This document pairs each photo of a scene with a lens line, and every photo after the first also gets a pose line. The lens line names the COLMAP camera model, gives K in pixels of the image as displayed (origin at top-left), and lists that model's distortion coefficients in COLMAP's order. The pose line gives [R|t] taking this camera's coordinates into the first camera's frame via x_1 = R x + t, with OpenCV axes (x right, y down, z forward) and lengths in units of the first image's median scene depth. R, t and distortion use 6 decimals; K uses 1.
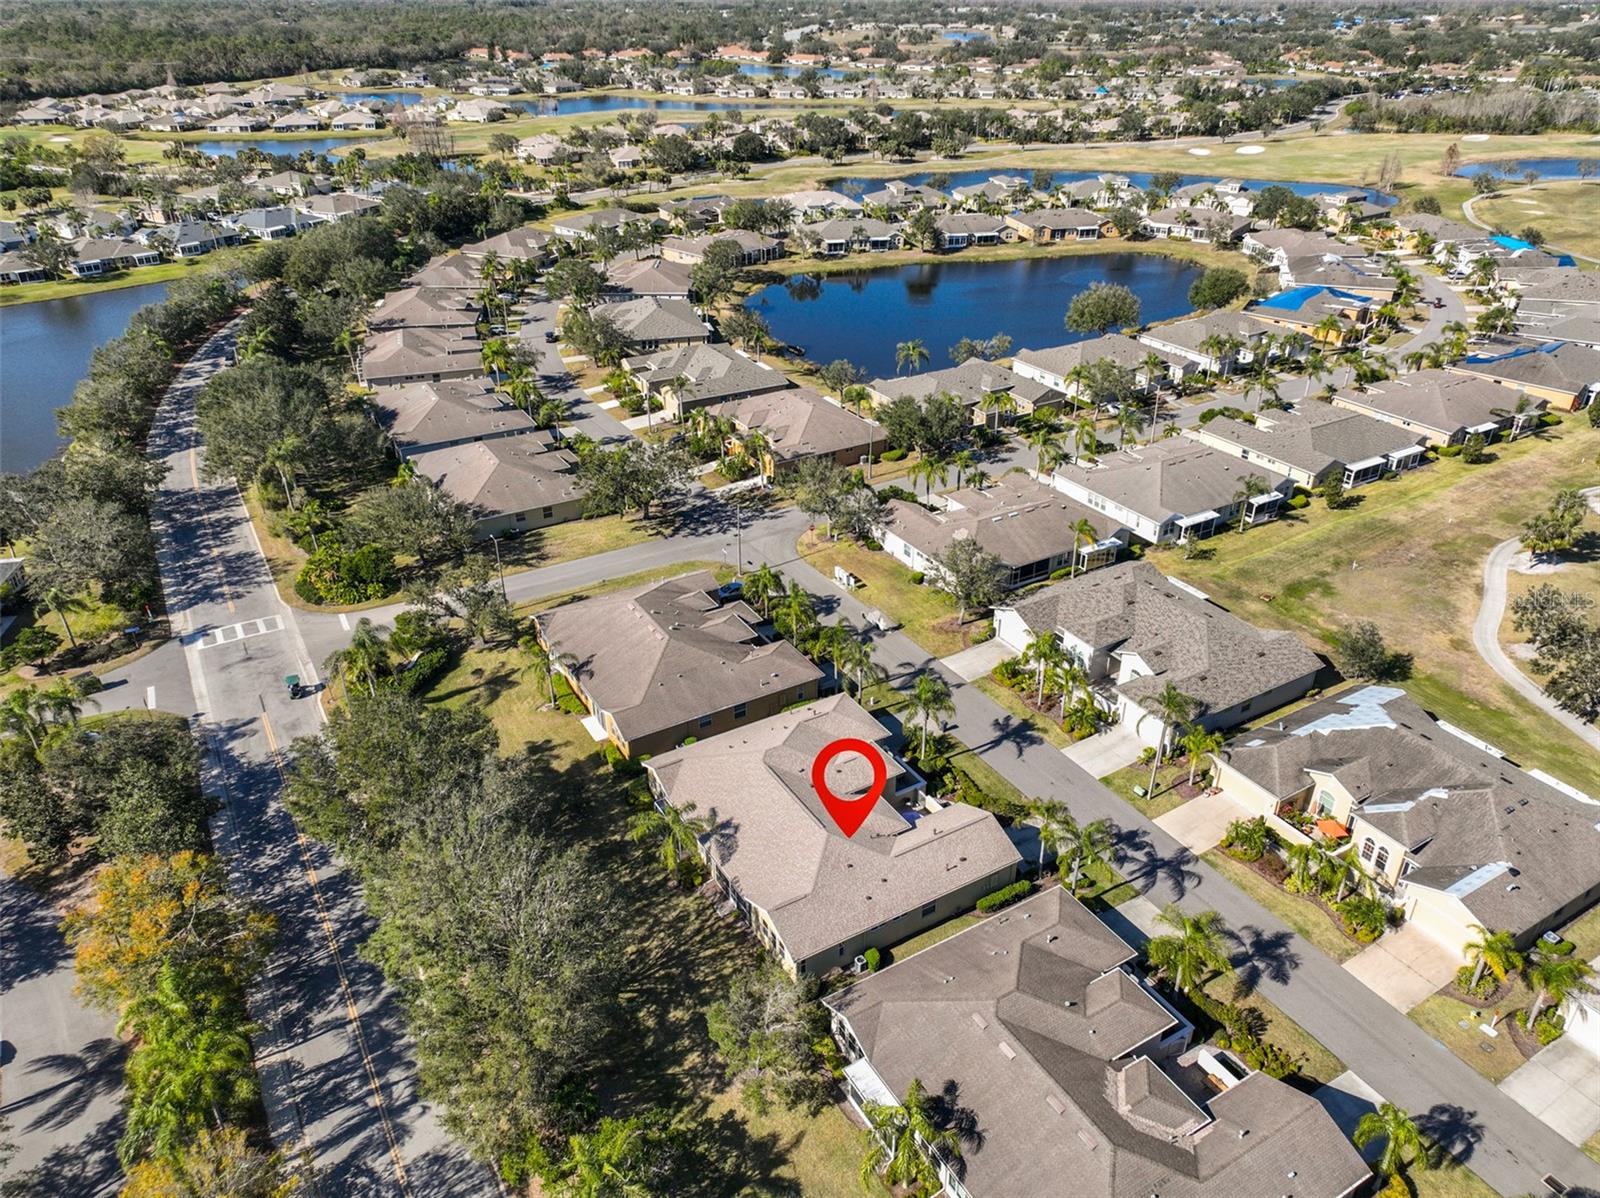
lens RADIAL K [[1113.3, 0, 808.8], [0, 1113.3, 602.3], [0, 0, 1]] dist [-0.002149, 0.021507]
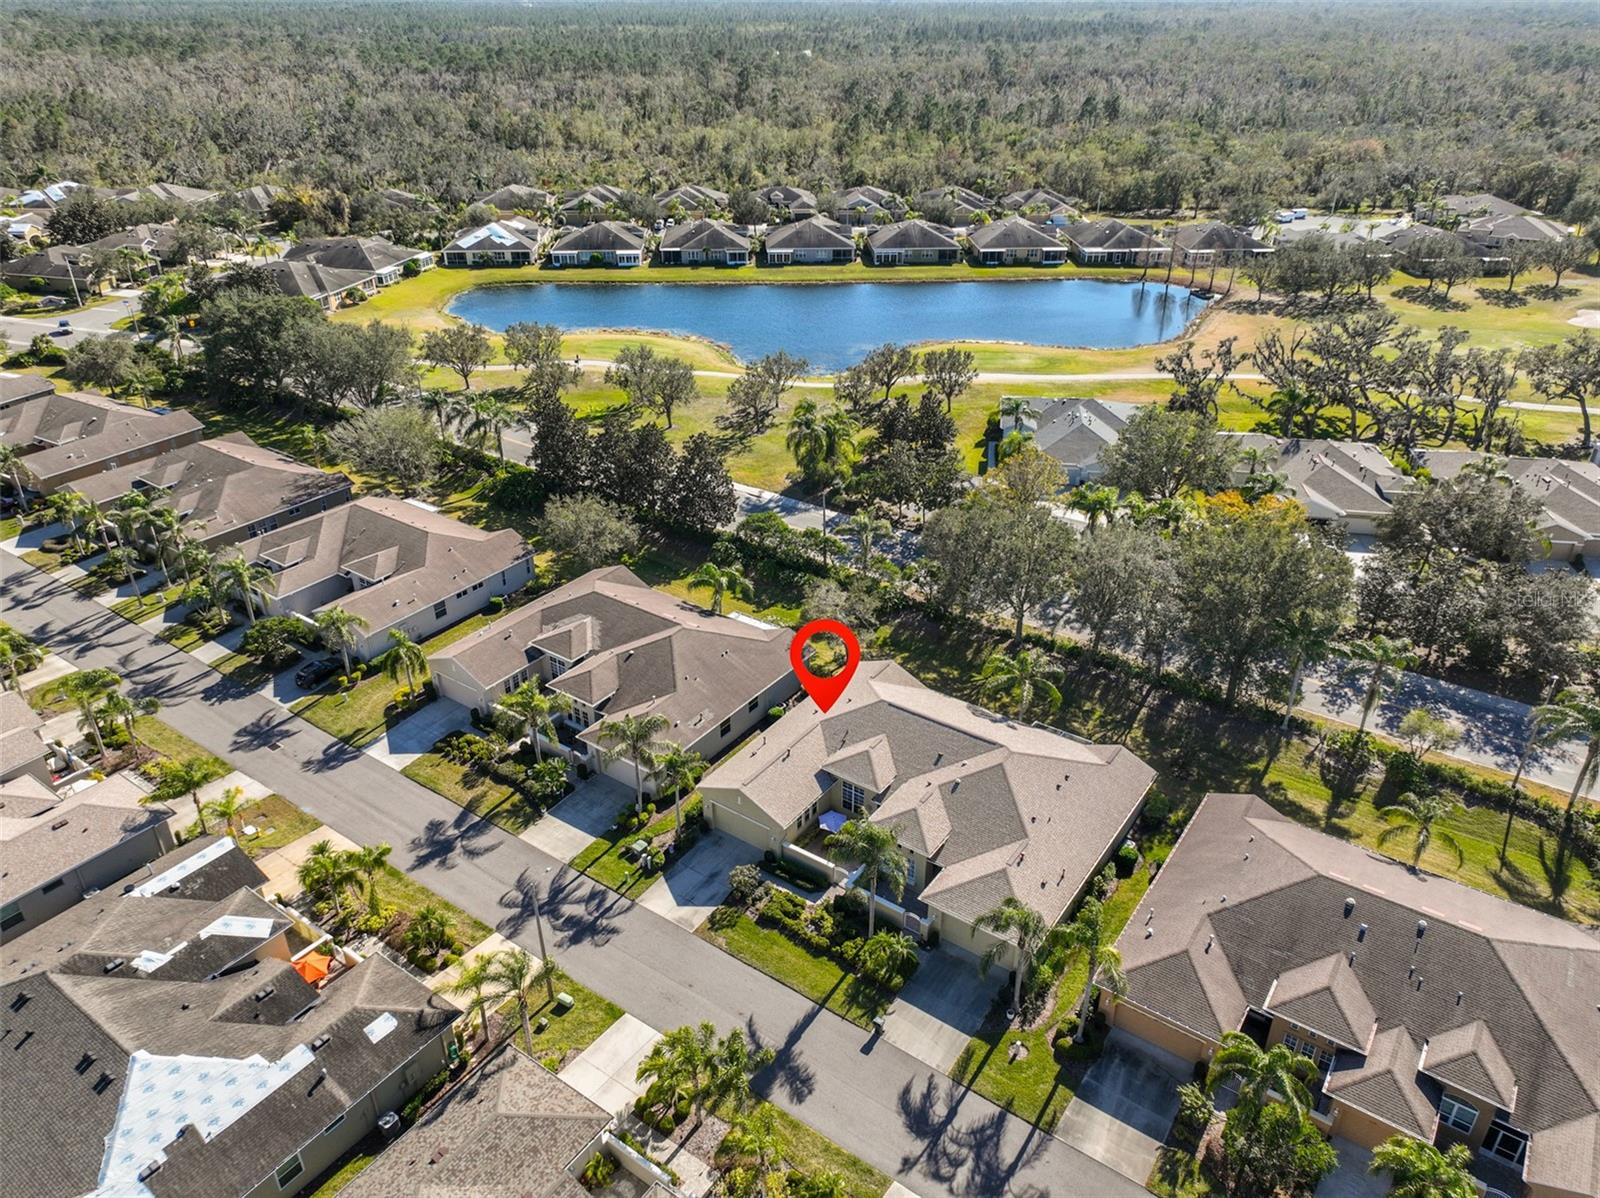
lens RADIAL K [[1123.1, 0, 806.7], [0, 1123.1, 590.0], [0, 0, 1]] dist [-0.000487, 0.016461]
pose [[-0.913177, 0.195653, -0.357529, 0.262679], [-0.195567, 0.559294, 0.805571, -0.403277], [0.357576, 0.805550, -0.472471, 0.858666]]
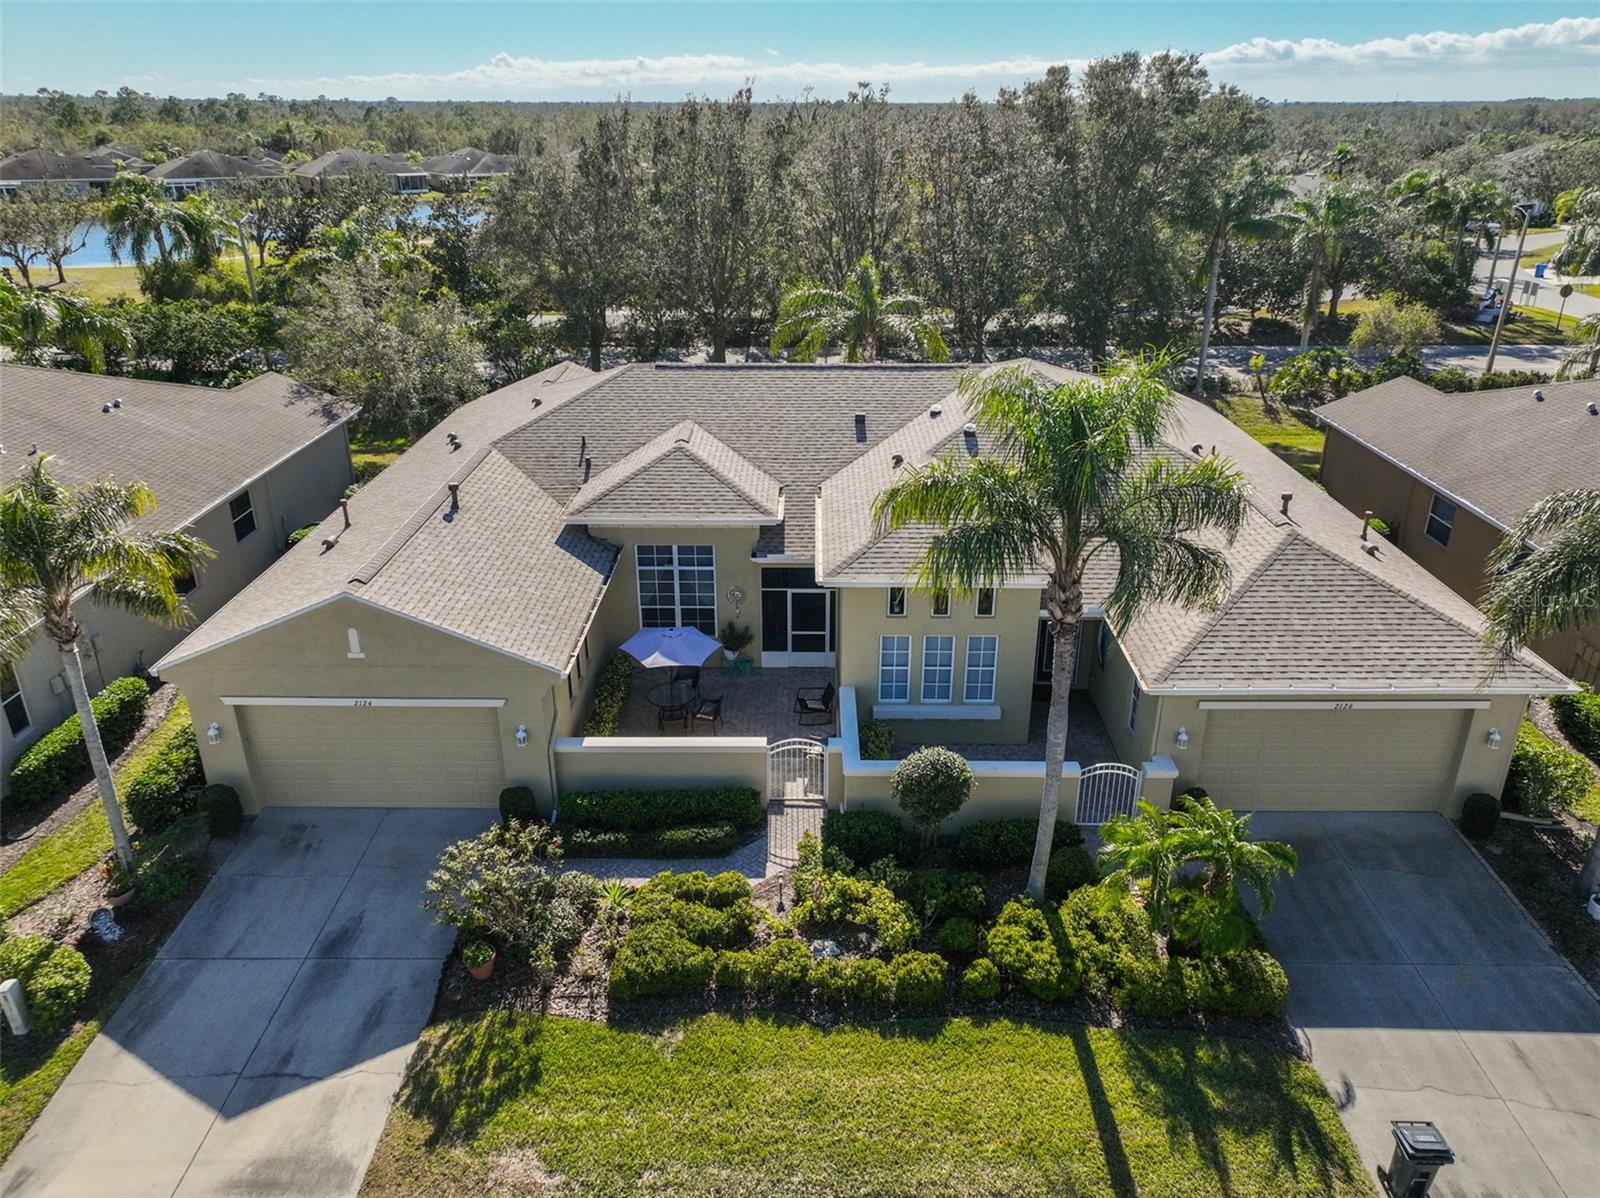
lens RADIAL K [[1123.1, 0, 806.7], [0, 1123.1, 590.0], [0, 0, 1]] dist [-0.000487, 0.016461]
pose [[-0.518074, 0.339843, -0.784924, 0.195969], [-0.415767, 0.701913, 0.578322, 0.009517], [0.747487, 0.625959, -0.222347, 0.736824]]
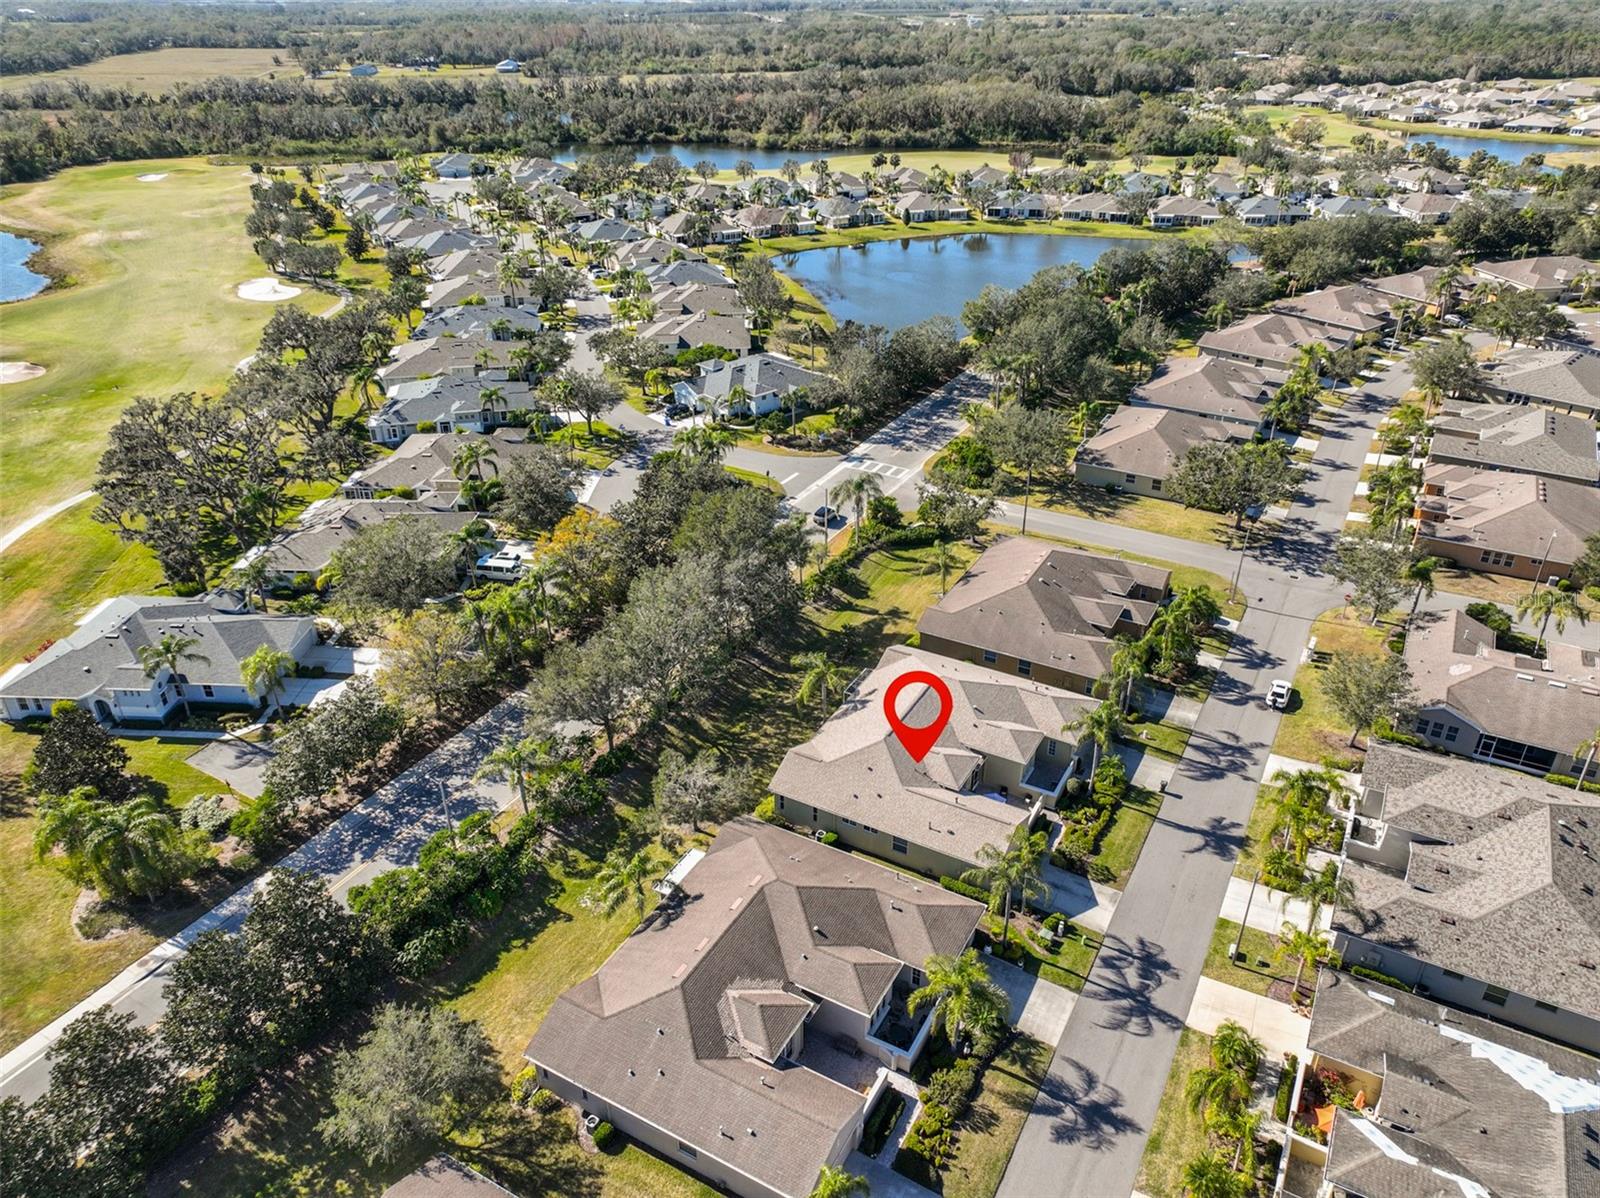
lens RADIAL K [[1113.3, 0, 808.8], [0, 1113.3, 602.3], [0, 0, 1]] dist [-0.002149, 0.021507]
pose [[0.504140, 0.424542, -0.752069, 0.478436], [-0.421366, 0.881061, 0.214900, -0.077671], [0.753852, 0.208556, 0.623066, 0.135197]]
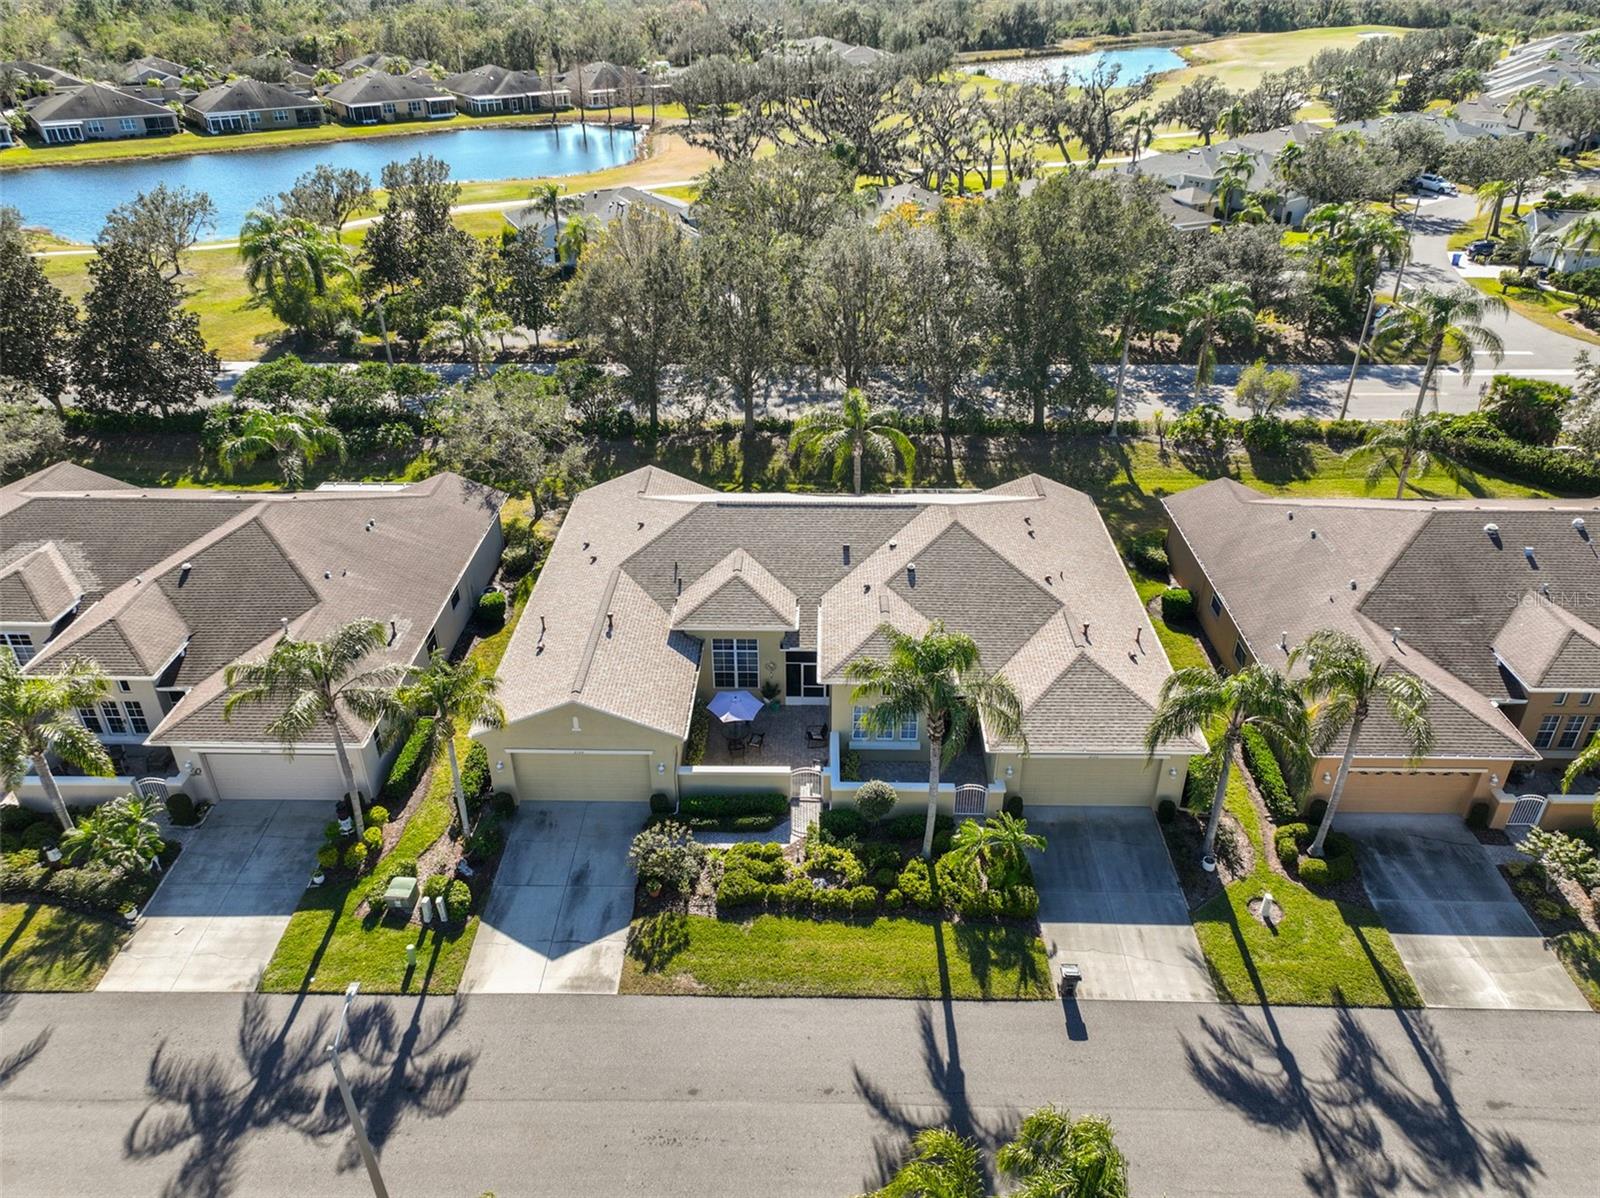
lens RADIAL K [[1123.1, 0, 806.7], [0, 1123.1, 590.0], [0, 0, 1]] dist [-0.000487, 0.016461]
pose [[-0.525931, 0.430341, -0.733623, 0.280199], [-0.412350, 0.625388, 0.662463, -0.114647], [0.743884, 0.650920, -0.151460, 0.727618]]
